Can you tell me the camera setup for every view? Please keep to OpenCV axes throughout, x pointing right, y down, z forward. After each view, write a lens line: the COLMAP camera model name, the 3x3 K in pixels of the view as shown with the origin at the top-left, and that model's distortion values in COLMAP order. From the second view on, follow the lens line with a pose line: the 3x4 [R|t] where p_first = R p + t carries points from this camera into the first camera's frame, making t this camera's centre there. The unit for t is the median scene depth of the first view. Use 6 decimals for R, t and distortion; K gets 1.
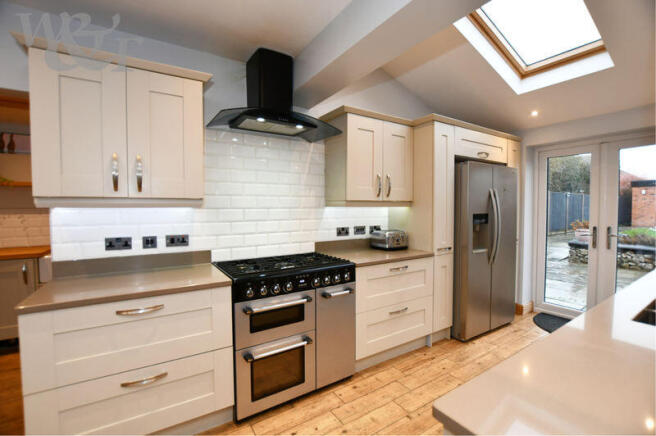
lens RADIAL K [[289.8, 0, 328.0], [0, 289.8, 218.0], [0, 0, 1]] dist [-0.018367, 0.000435]
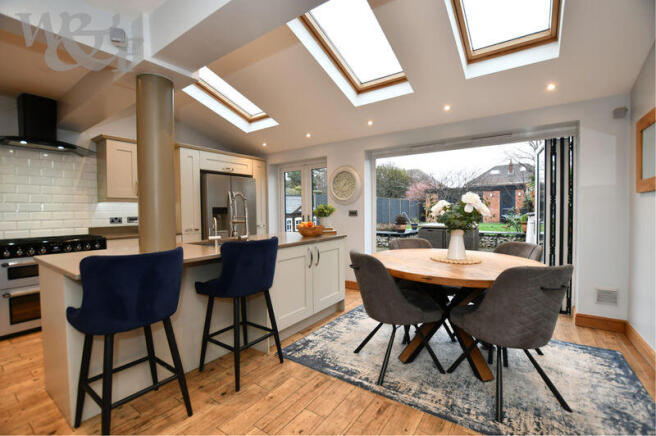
lens RADIAL K [[290.0, 0, 328.0], [0, 290.0, 218.0], [0, 0, 1]] dist [-0.017113, 0.000327]
pose [[0.926516, -0.016229, 0.375905, 0.504456], [0.020877, 0.999748, -0.008294, 0.072176], [-0.375676, 0.015533, 0.926621, -0.714848]]
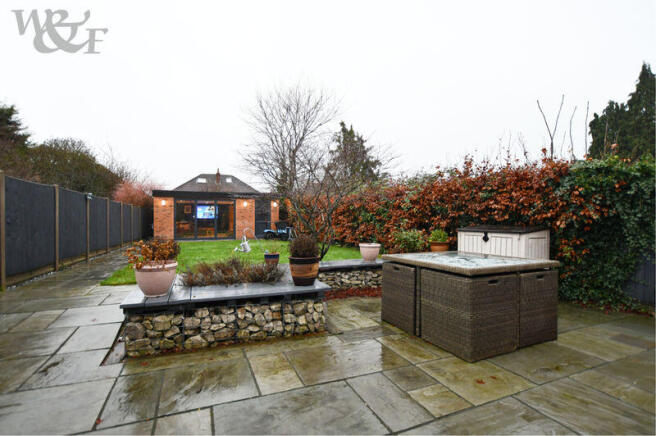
lens RADIAL K [[308.3, 0, 328.0], [0, 308.3, 218.0], [0, 0, 1]] dist [-0.018175, -0.000139]
pose [[0.178195, 0.014549, 0.983888, 1.264335], [0.034440, 0.999186, -0.021013, -0.014823], [-0.983392, 0.037630, 0.177548, 1.675287]]
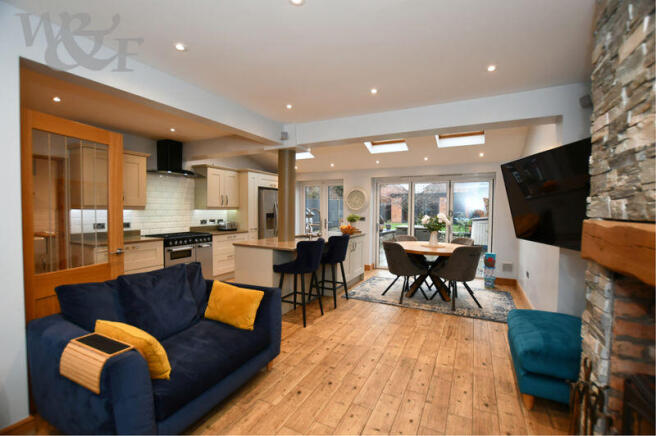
lens RADIAL K [[298.0, 0, 328.0], [0, 298.0, 218.0], [0, 0, 1]] dist [-0.003377, 0.000023]
pose [[0.863201, -0.004885, 0.504837, -0.257913], [0.006092, 0.999981, -0.000741, 0.028274], [-0.504824, 0.003716, 0.863215, -1.273235]]
